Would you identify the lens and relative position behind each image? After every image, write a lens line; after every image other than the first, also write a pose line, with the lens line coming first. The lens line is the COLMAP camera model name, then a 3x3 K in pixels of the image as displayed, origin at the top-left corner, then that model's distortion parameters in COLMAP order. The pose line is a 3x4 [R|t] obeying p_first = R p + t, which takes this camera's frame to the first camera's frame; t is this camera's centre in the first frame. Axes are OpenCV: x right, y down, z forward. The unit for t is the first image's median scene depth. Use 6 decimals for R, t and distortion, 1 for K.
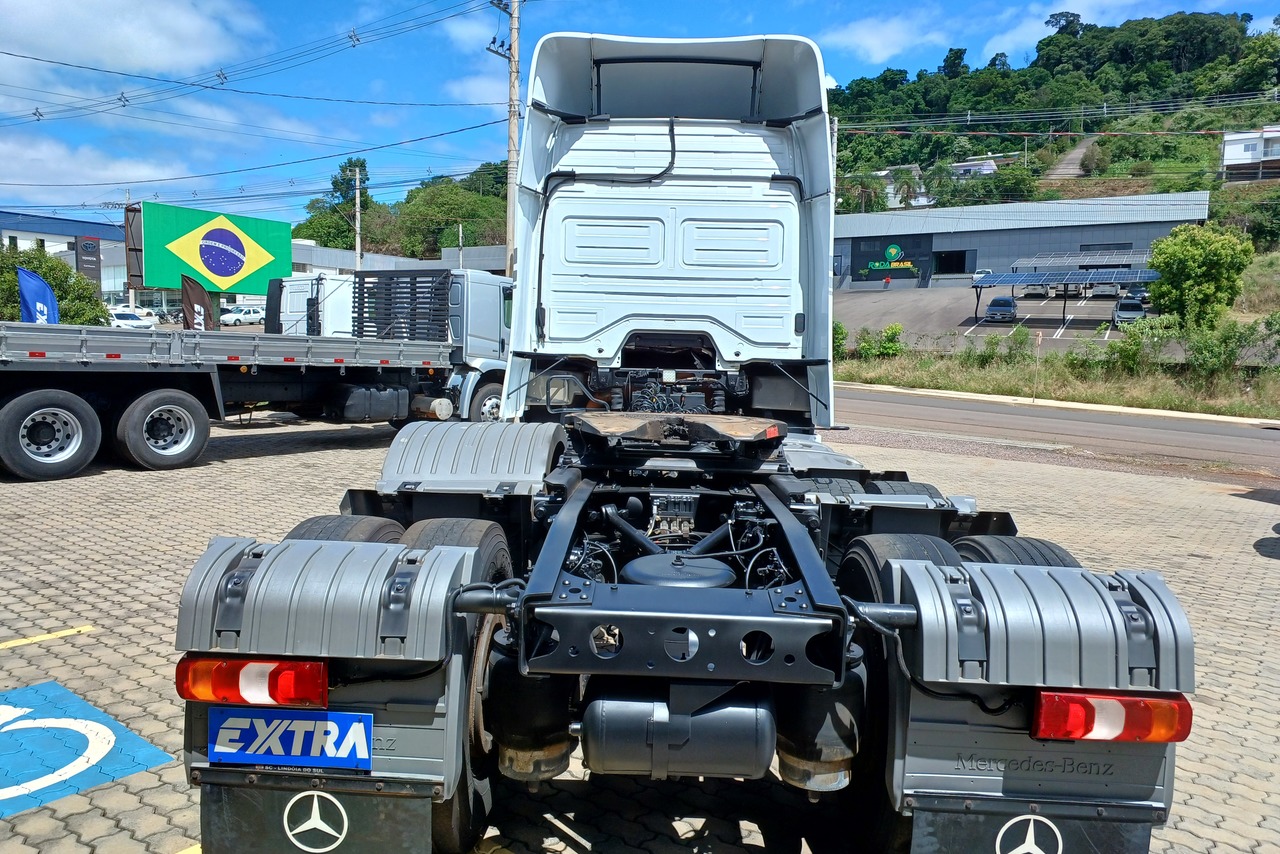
lens RADIAL K [[876.2, 0, 641.2], [0, 876.2, 437.9], [0, 0, 1]] dist [0.036727, -0.034419]
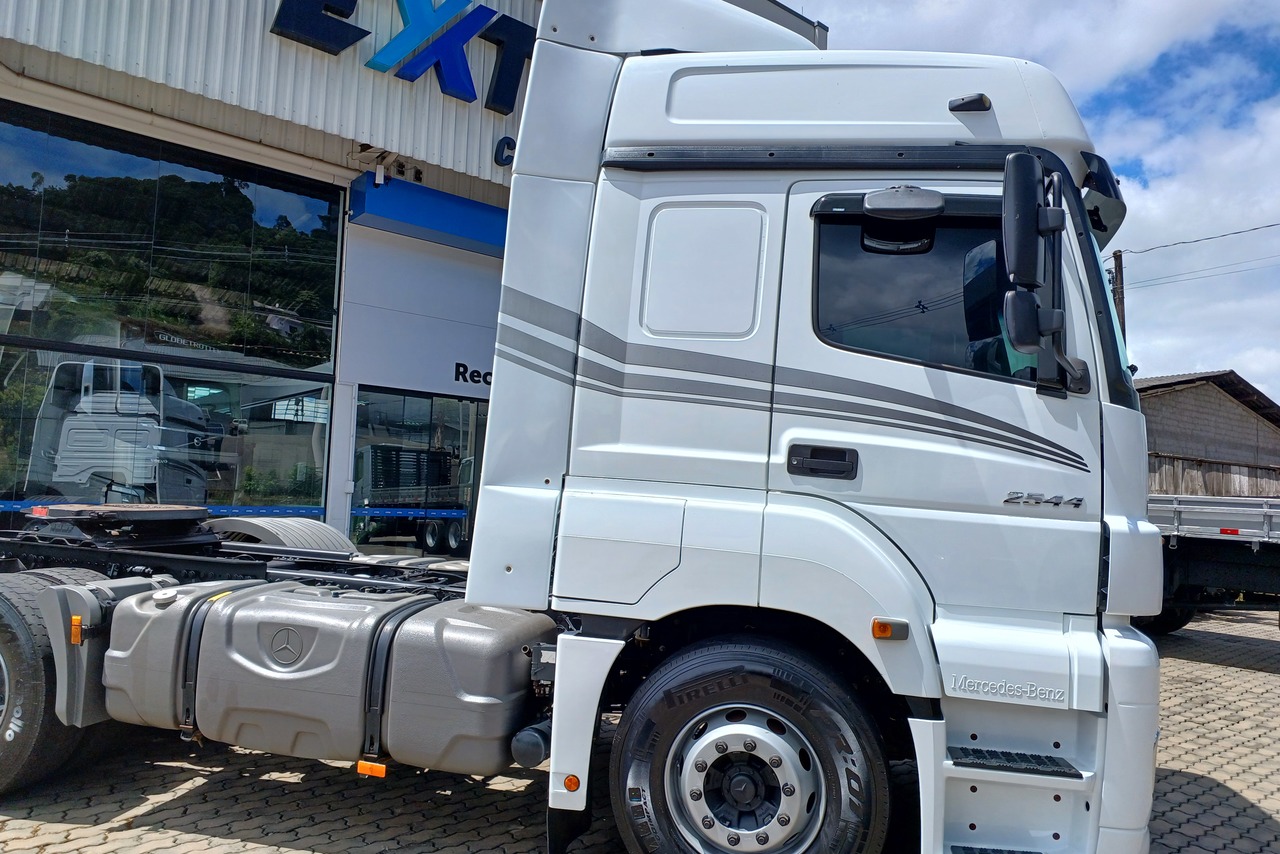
lens RADIAL K [[876.2, 0, 641.2], [0, 876.2, 437.9], [0, 0, 1]] dist [0.036727, -0.034419]
pose [[-0.214381, -0.094428, -0.972175, 0.691671], [-0.138467, 0.988202, -0.065451, -0.085521], [0.966885, 0.120583, -0.224927, 1.157789]]
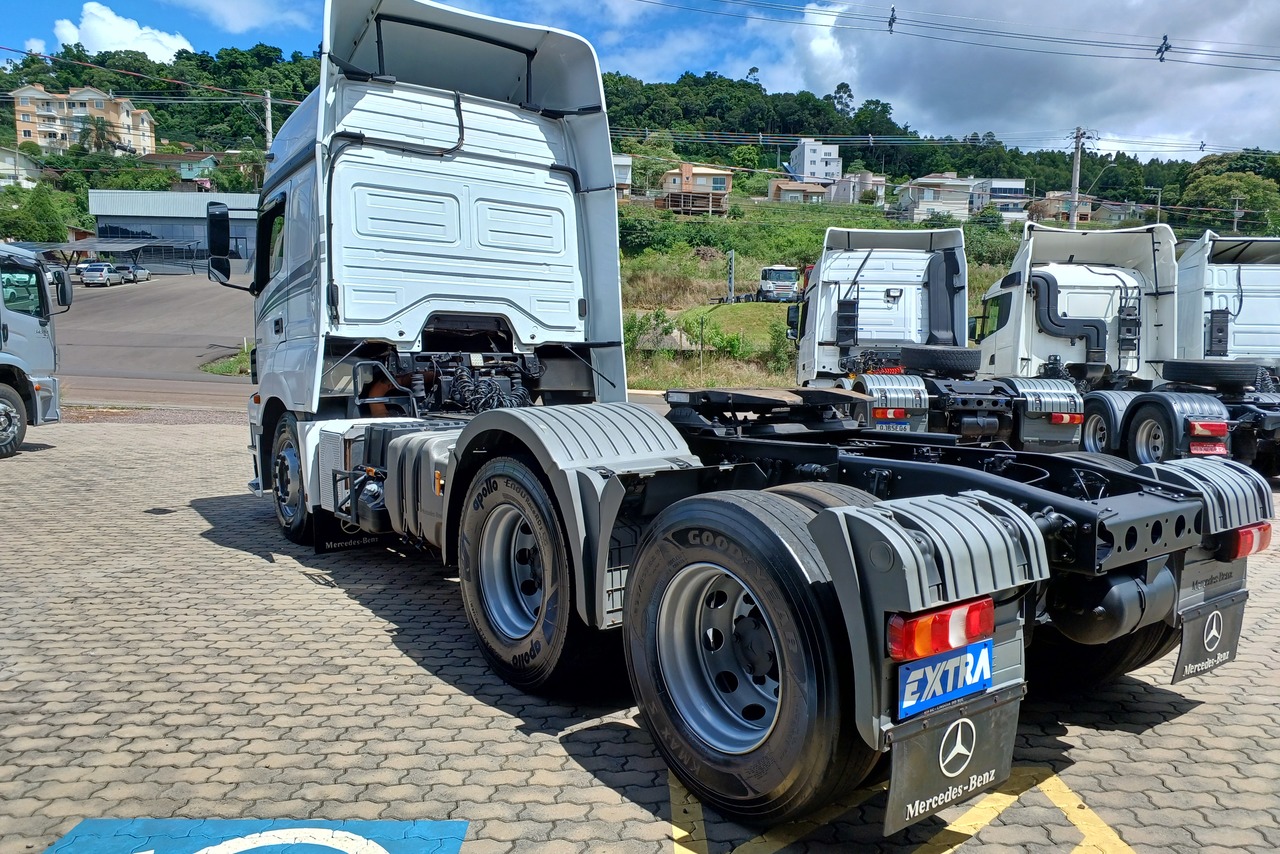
lens RADIAL K [[876.2, 0, 641.2], [0, 876.2, 437.9], [0, 0, 1]] dist [0.036727, -0.034419]
pose [[0.785412, -0.077200, 0.614141, -0.427438], [0.070109, 0.996902, 0.035653, -0.005828], [-0.614990, 0.015055, 0.788391, 0.119130]]
